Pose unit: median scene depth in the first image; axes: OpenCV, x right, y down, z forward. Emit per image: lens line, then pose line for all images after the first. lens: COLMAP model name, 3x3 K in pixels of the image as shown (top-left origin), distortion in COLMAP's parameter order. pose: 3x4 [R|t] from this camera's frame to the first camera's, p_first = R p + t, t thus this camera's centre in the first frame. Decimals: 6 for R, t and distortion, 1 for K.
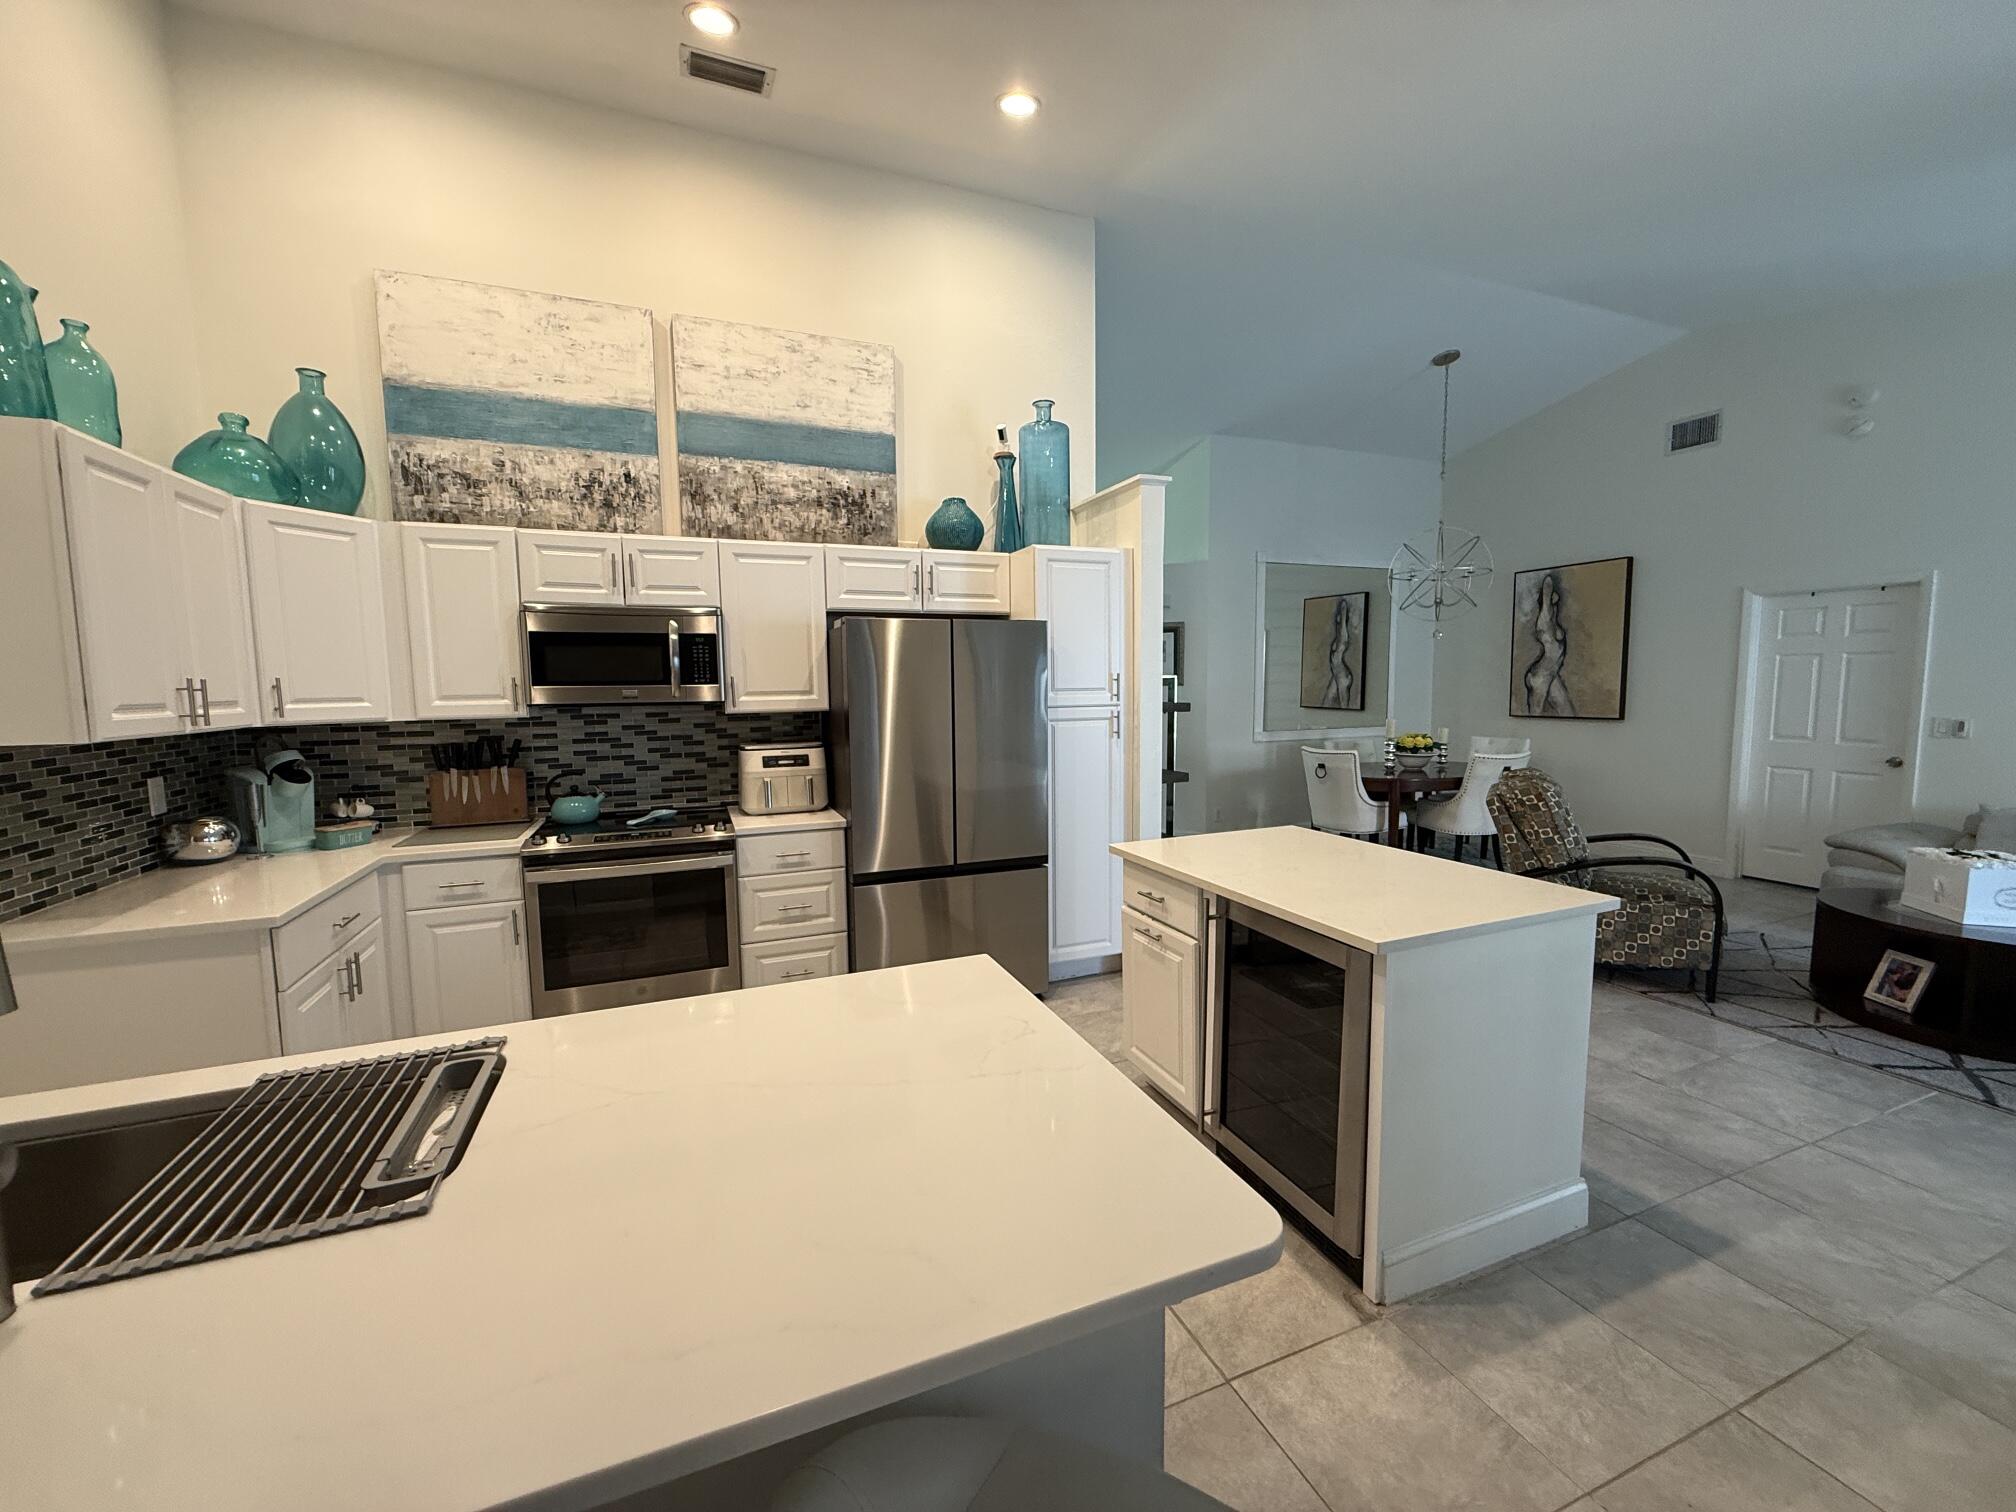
lens RADIAL K [[801.9, 0, 1002.6], [0, 801.9, 757.0], [0, 0, 1]] dist [-0.001386, 0.000515]
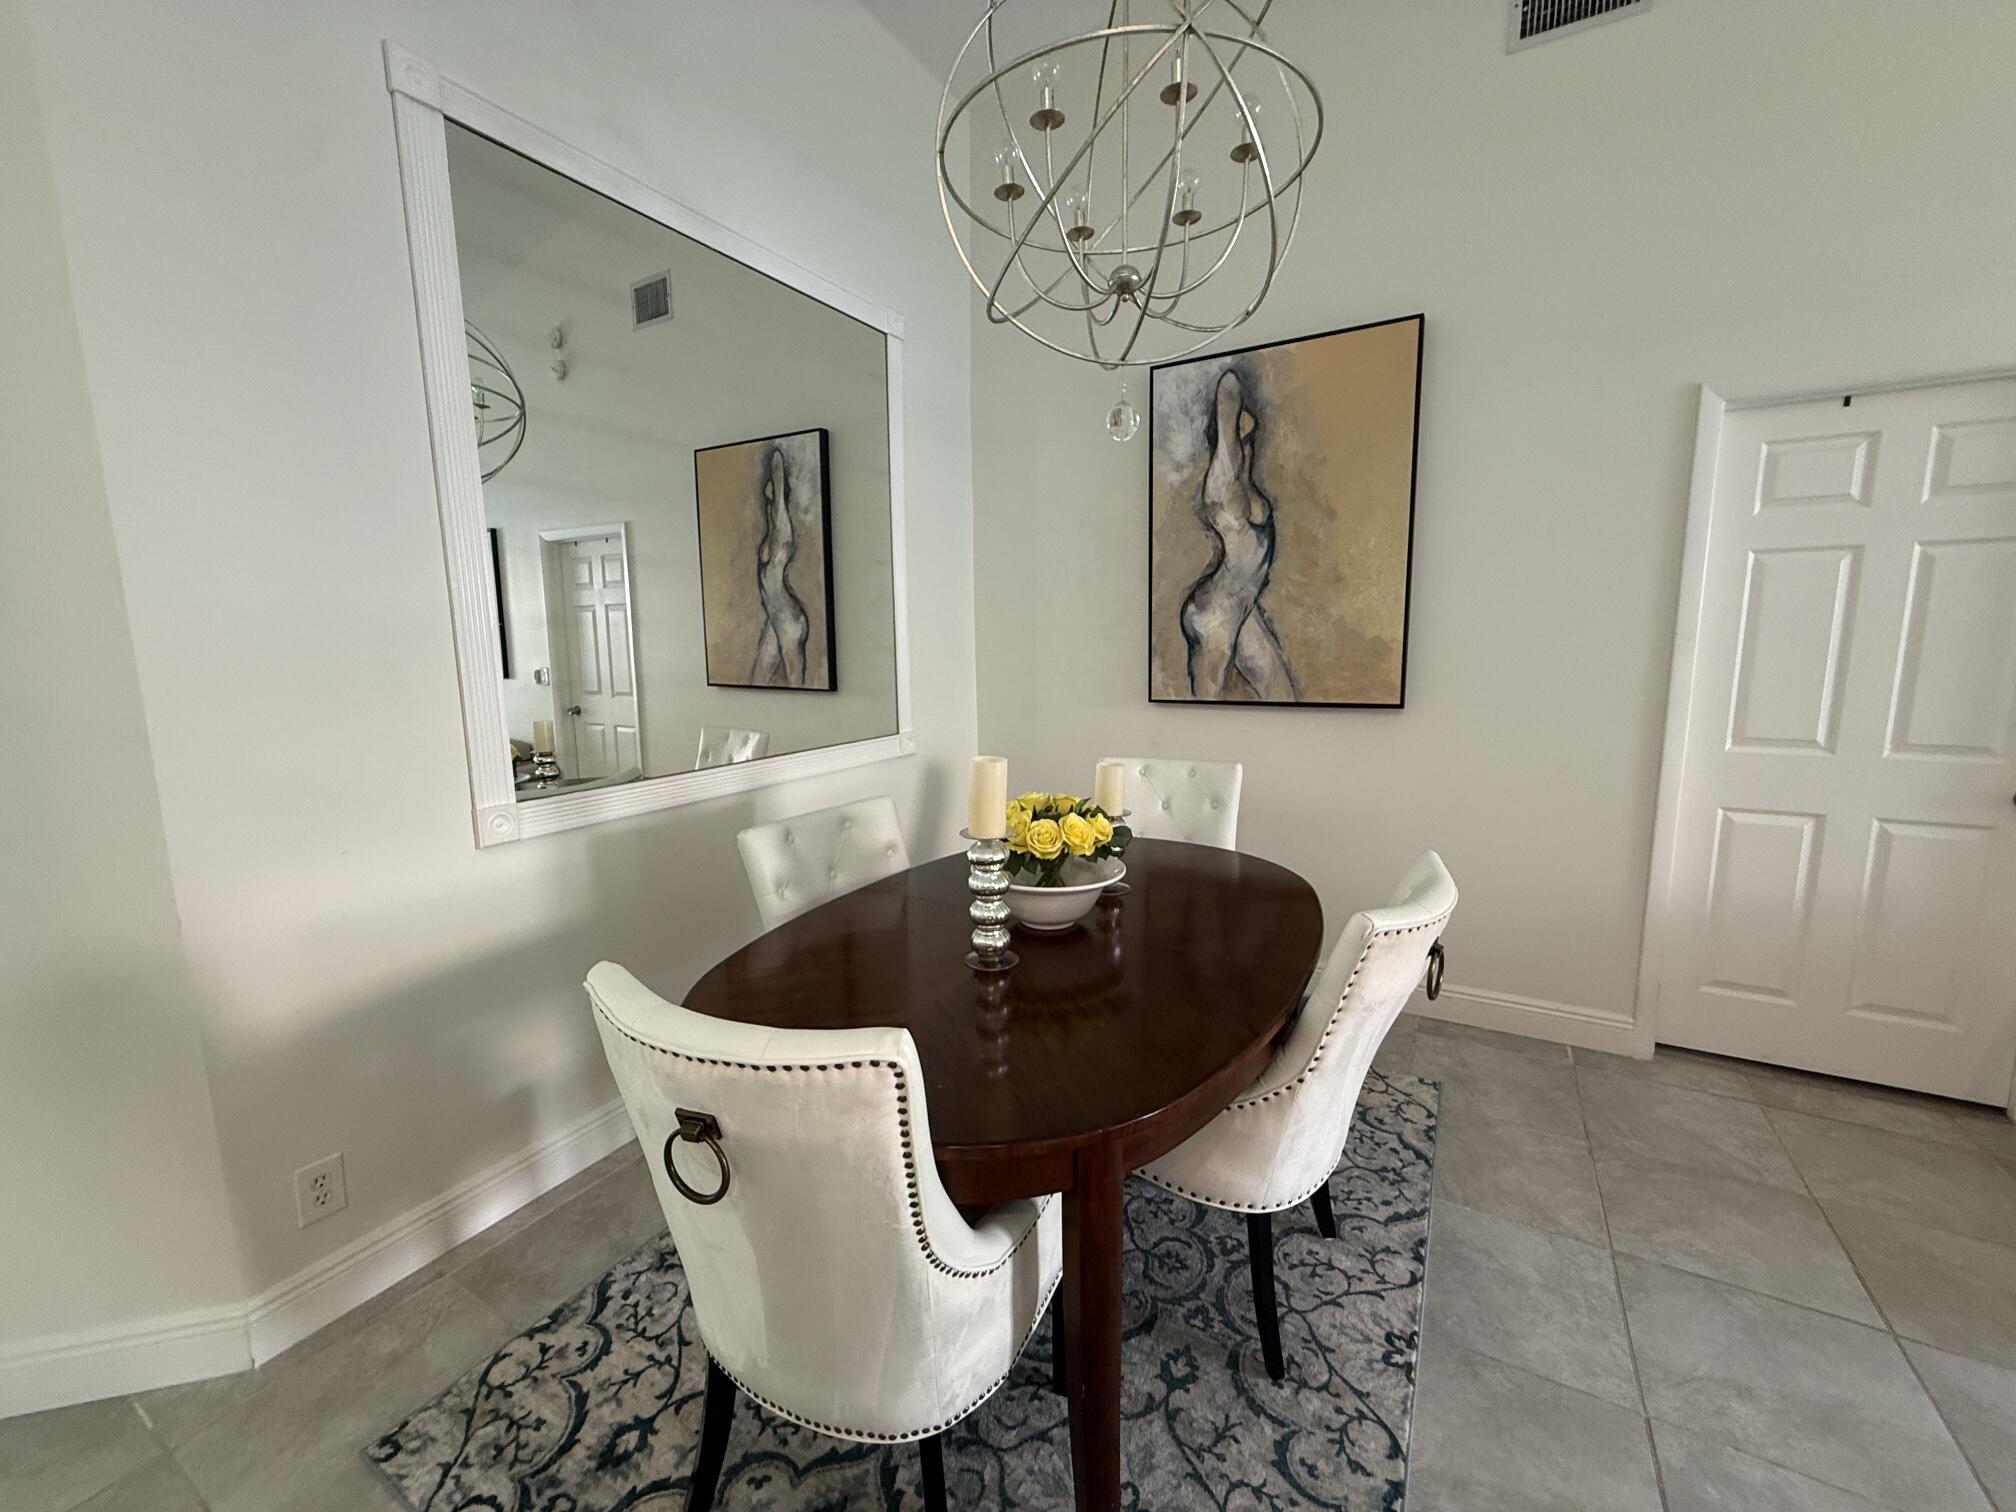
lens RADIAL K [[801.9, 0, 1003.6], [0, 801.9, 757.4], [0, 0, 1]] dist [-0.001386, 0.000515]
pose [[0.791144, -0.090603, 0.604882, 0.583686], [0.062509, 0.995766, 0.067394, -0.109585], [-0.608427, -0.015508, 0.793458, 1.376070]]
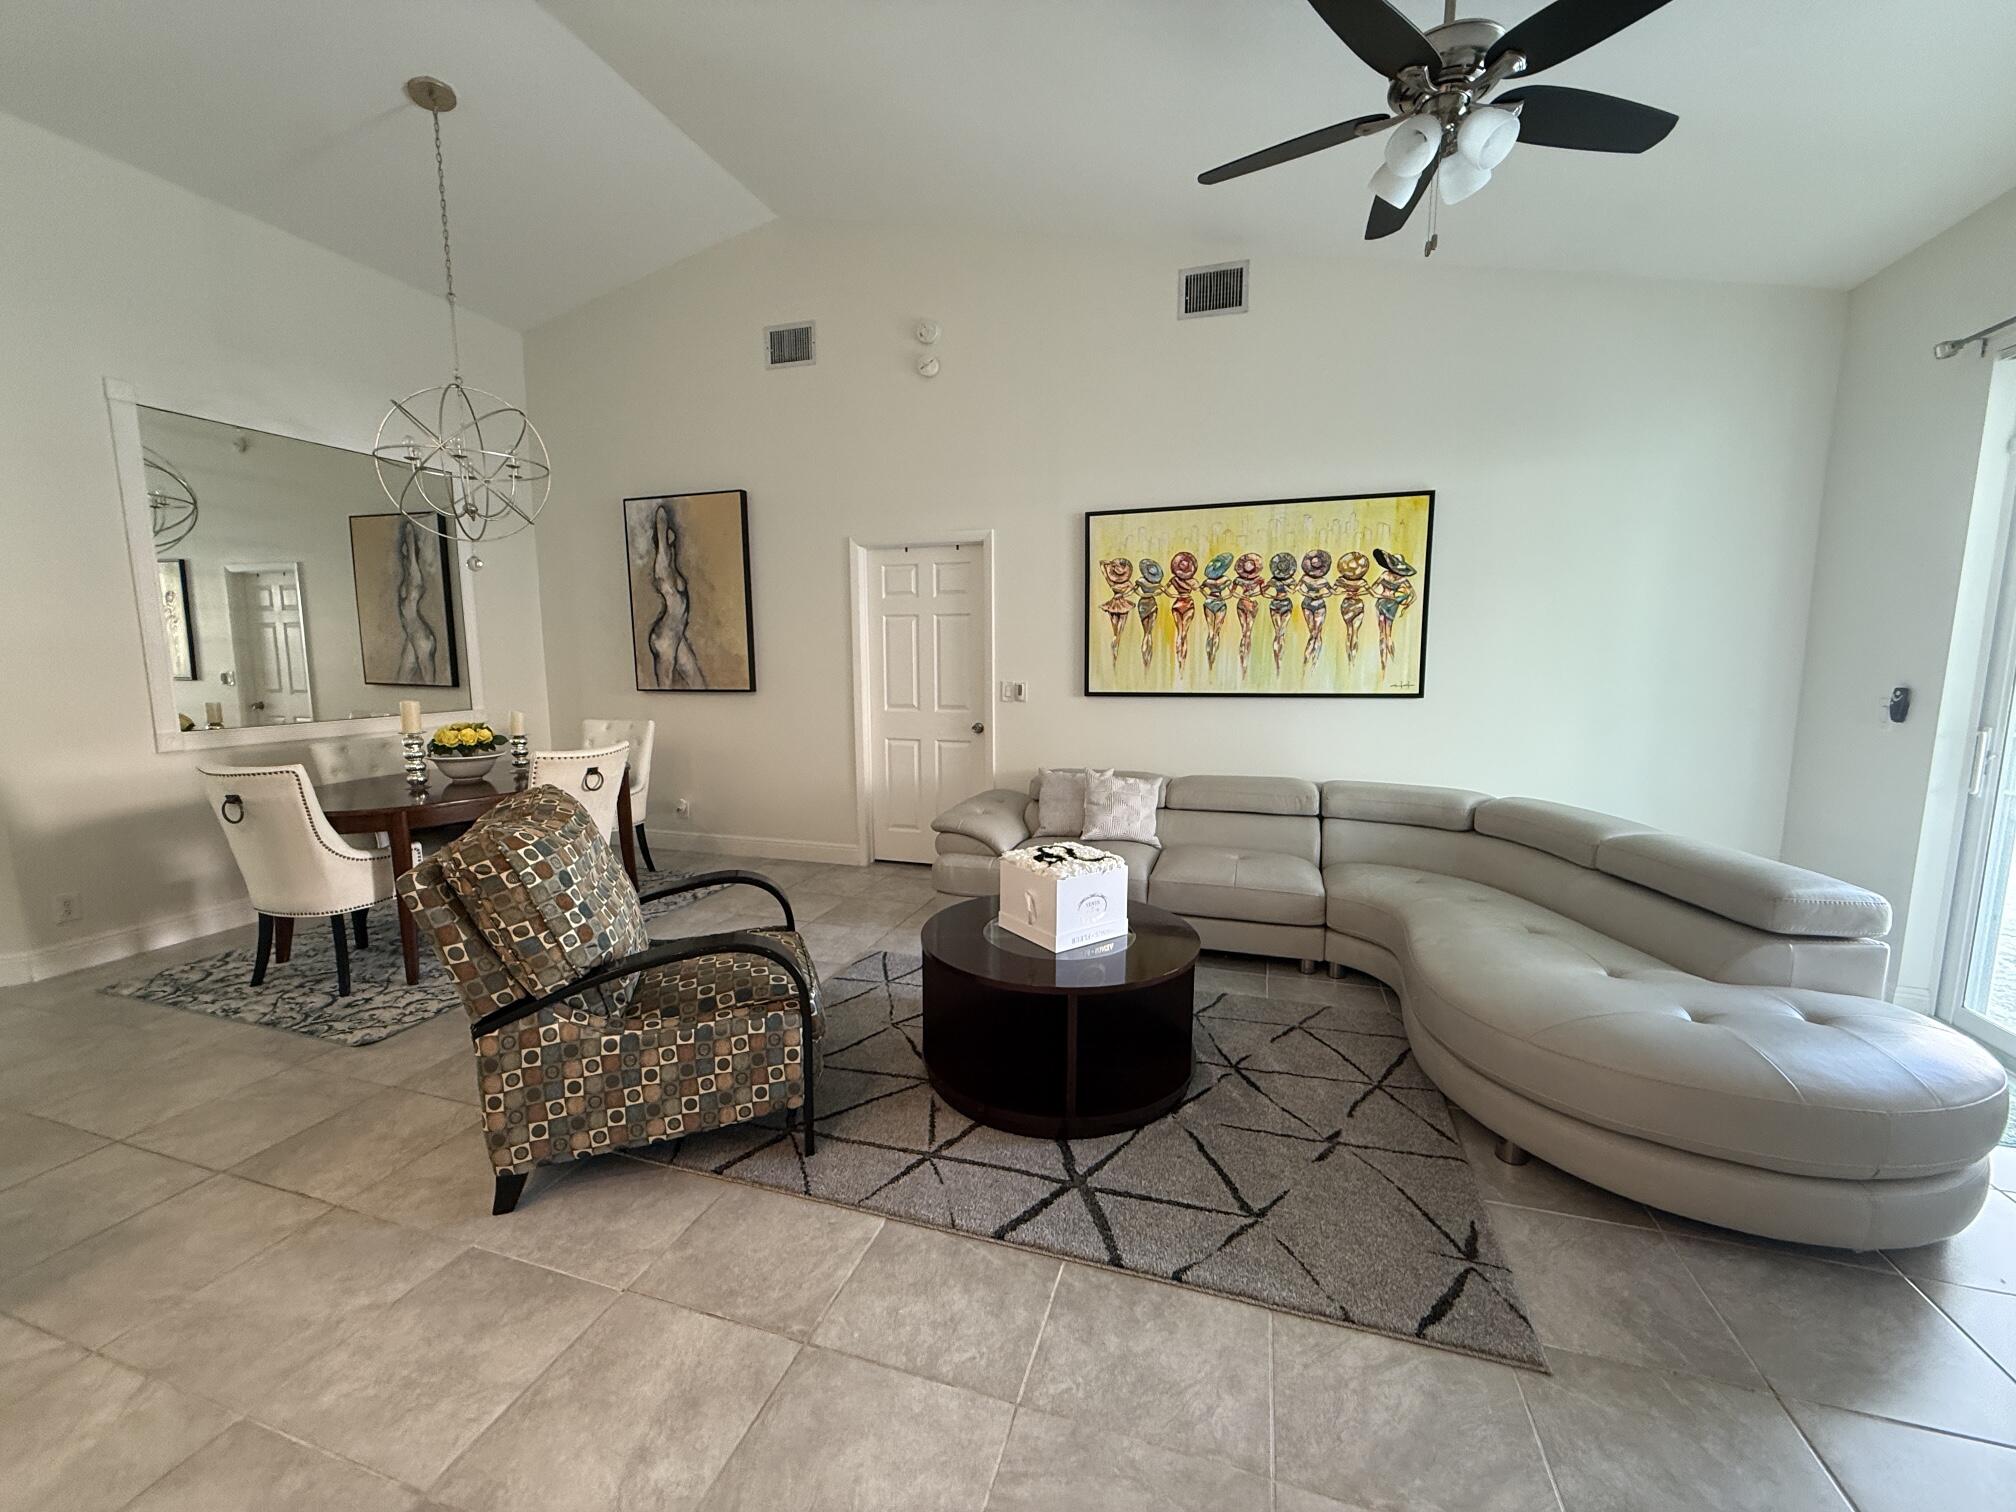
lens RADIAL K [[801.9, 0, 1004.8], [0, 801.9, 757.5], [0, 0, 1]] dist [-0.001386, 0.000515]
pose [[0.638356, -0.091746, 0.764254, 0.528955], [0.067131, 0.995724, 0.063461, -0.024608], [-0.766809, 0.010794, 0.641785, 0.479844]]
